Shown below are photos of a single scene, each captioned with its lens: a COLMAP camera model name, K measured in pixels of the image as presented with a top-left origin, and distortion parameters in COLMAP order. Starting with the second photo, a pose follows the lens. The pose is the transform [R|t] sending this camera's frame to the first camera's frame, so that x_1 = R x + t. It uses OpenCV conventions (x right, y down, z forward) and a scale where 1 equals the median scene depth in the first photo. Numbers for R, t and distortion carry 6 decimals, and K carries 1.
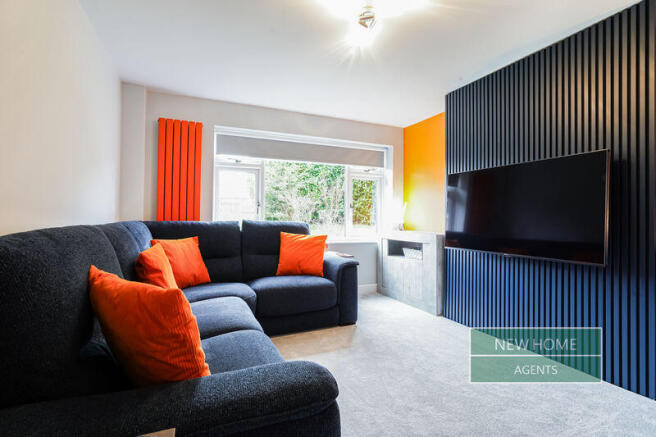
lens RADIAL K [[315.3, 0, 329.5], [0, 315.3, 218.1], [0, 0, 1]] dist [-0.003426, 0.005938]
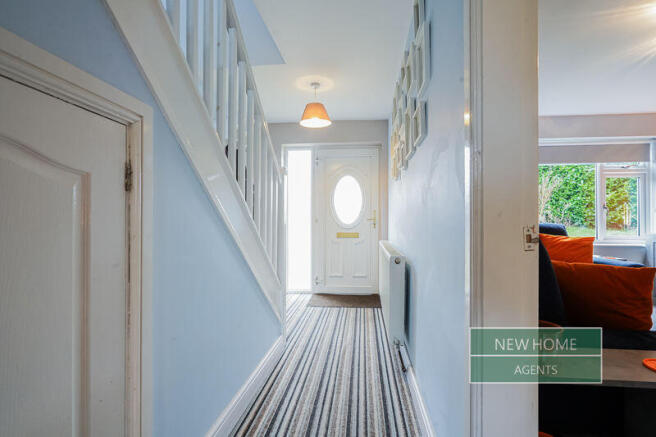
lens RADIAL K [[315.3, 0, 327.4], [0, 315.3, 218.9], [0, 0, 1]] dist [-0.003426, 0.005938]
pose [[0.885297, -0.010133, -0.464917, -0.216842], [0.007340, 0.999943, -0.007817, -0.000865], [0.464969, 0.003508, 0.885320, -0.196773]]
